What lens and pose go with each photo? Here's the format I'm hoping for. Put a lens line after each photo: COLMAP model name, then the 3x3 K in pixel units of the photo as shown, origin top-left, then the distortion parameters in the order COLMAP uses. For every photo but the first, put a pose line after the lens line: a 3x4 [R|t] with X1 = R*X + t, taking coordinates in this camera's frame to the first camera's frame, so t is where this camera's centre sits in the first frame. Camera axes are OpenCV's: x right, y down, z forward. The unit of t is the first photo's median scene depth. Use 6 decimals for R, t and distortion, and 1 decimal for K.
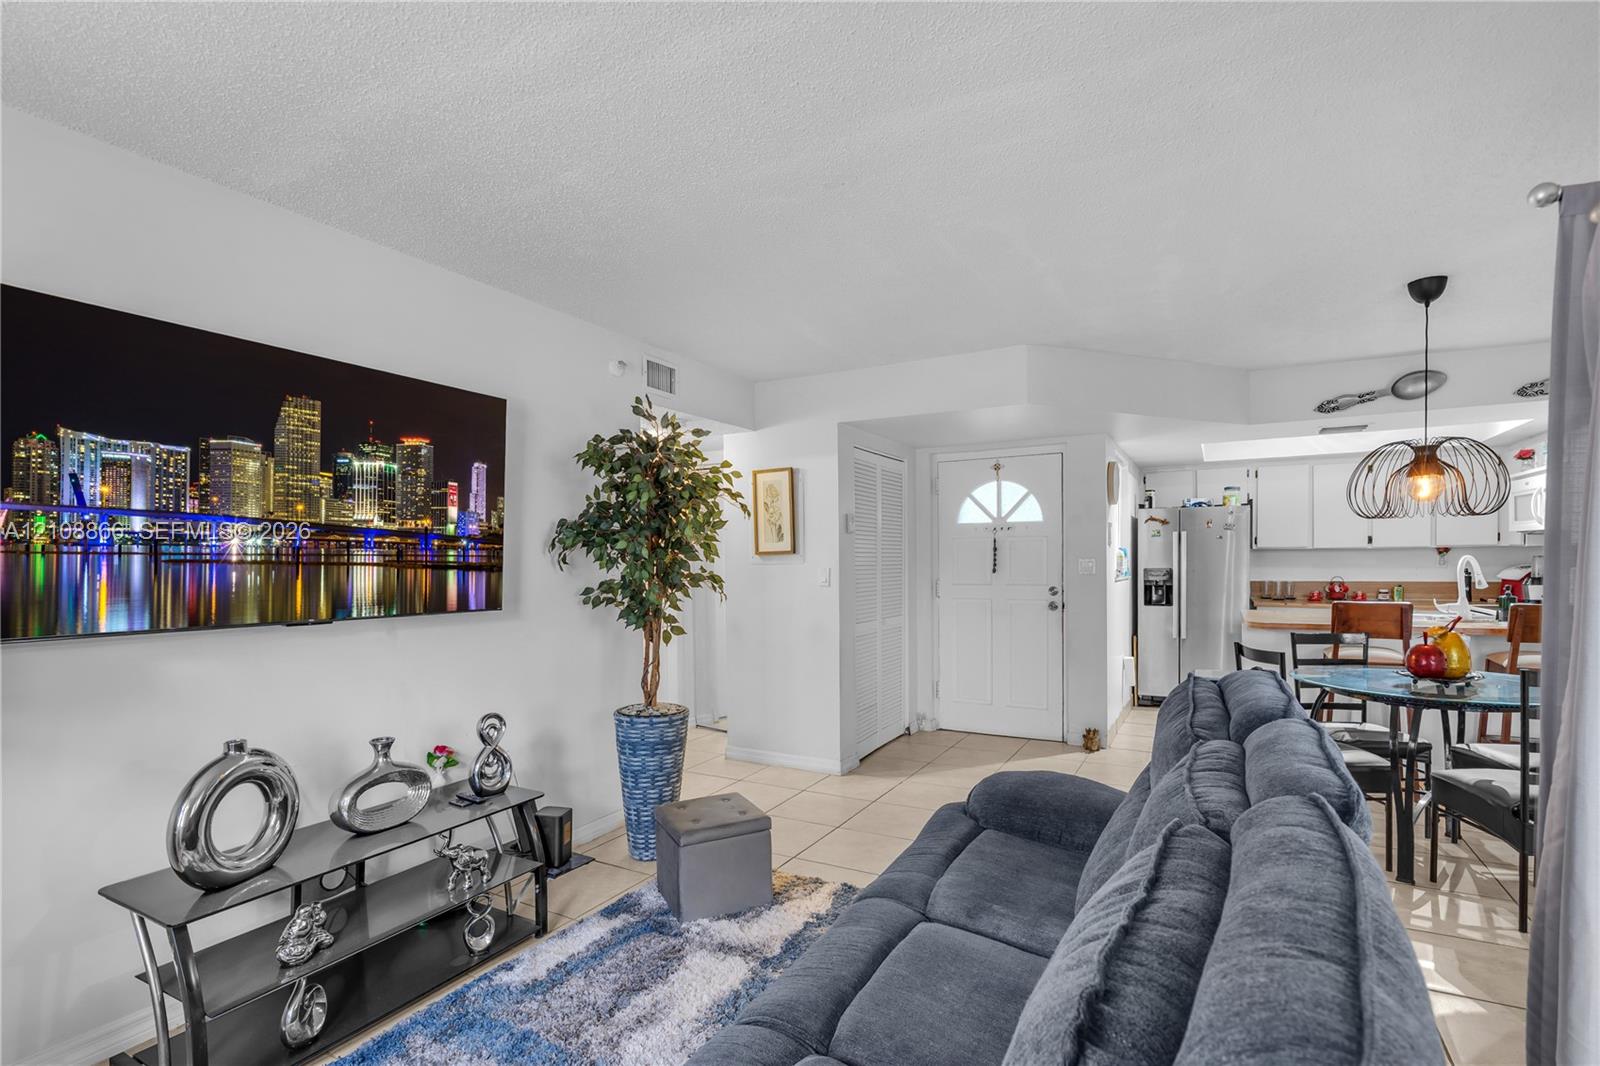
lens RADIAL K [[733.5, 0, 796.9], [0, 733.5, 542.6], [0, 0, 1]] dist [-0.132483, 0.065969]
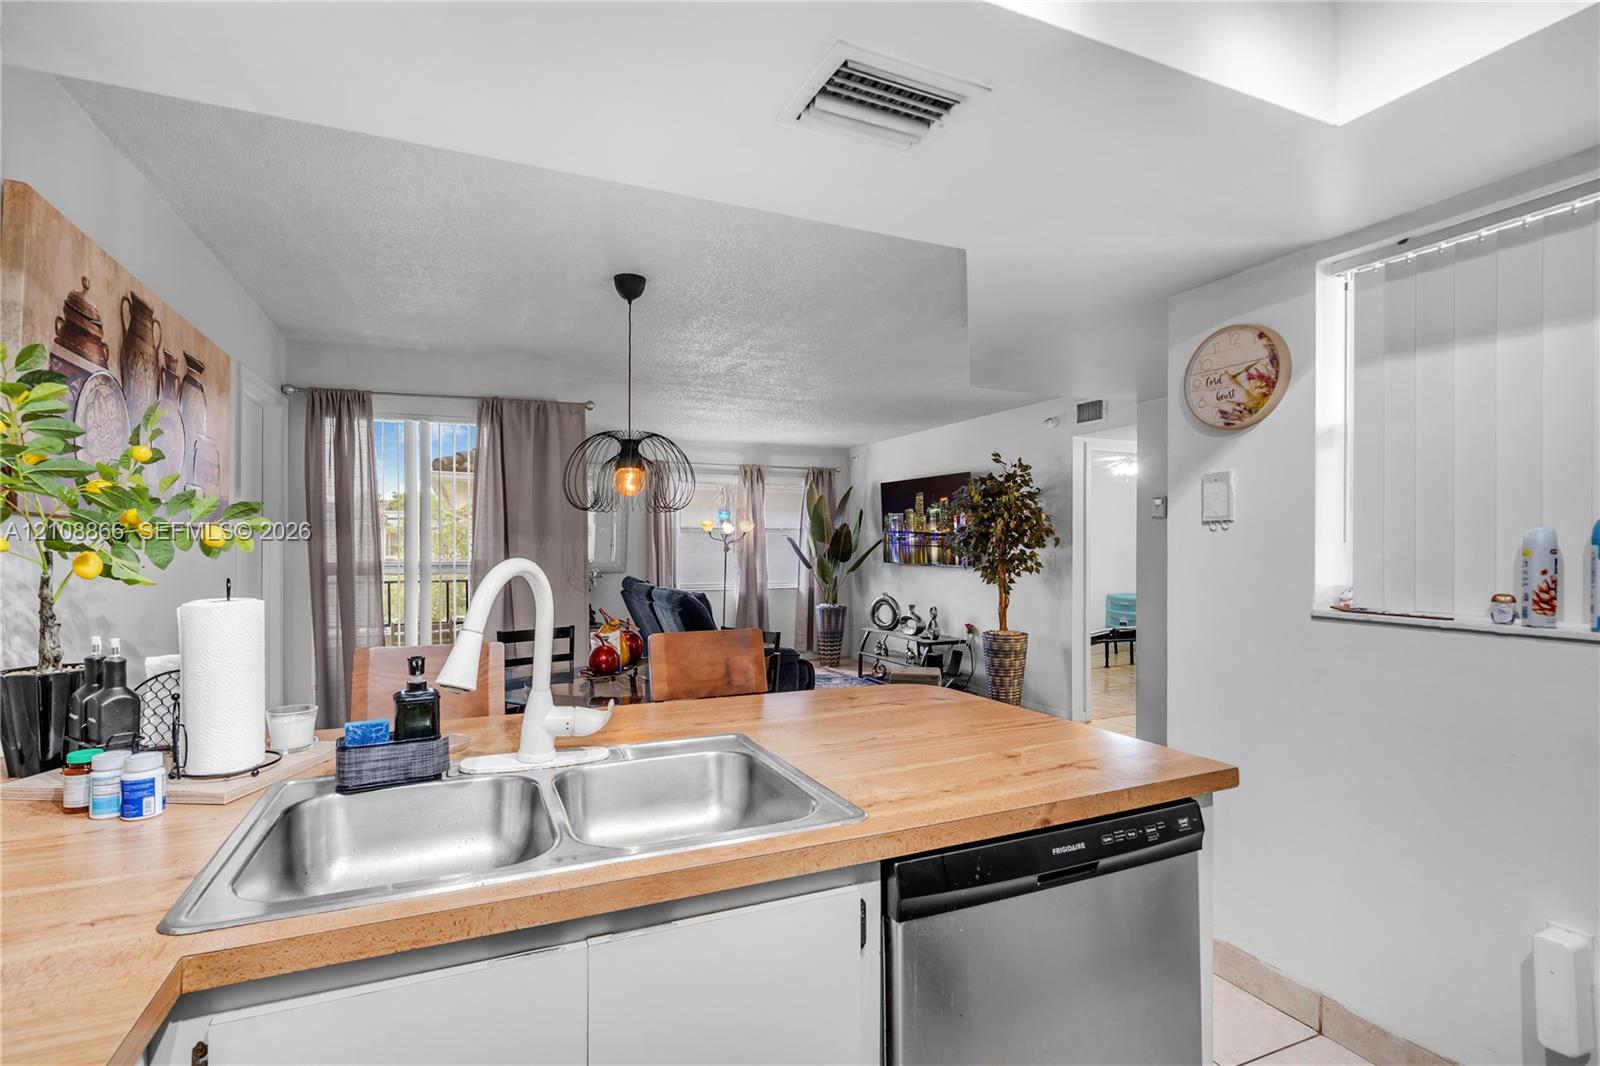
lens RADIAL K [[726.3, 0, 803.5], [0, 726.3, 541.6], [0, 0, 1]] dist [-0.004934, -0.000243]
pose [[-0.583032, 0.003550, -0.812442, 1.490785], [0.020332, 0.999741, -0.010222, 0.022698], [0.812195, -0.022478, -0.582953, 1.651543]]
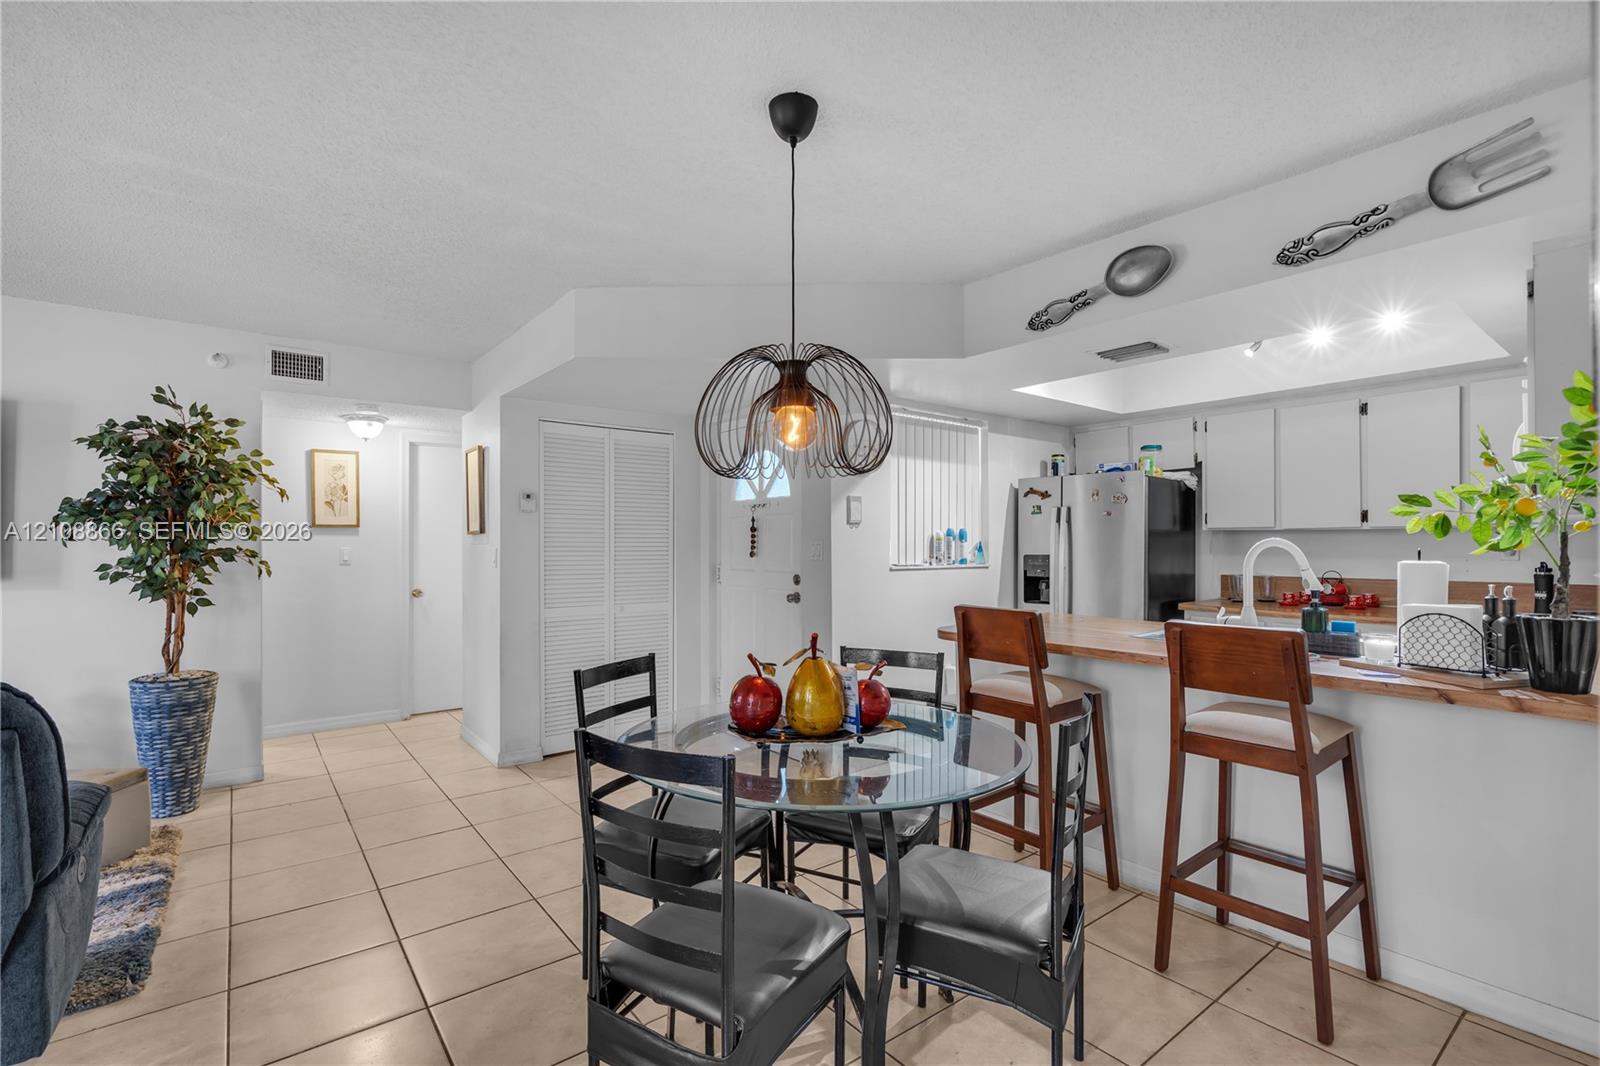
lens RADIAL K [[726.3, 0, 803.5], [0, 726.3, 541.6], [0, 0, 1]] dist [-0.004934, -0.000243]
pose [[0.935880, 0.004255, -0.352295, 1.070341], [0.001821, 0.999855, 0.016915, 0.014536], [0.352315, -0.016472, 0.935736, 0.325283]]
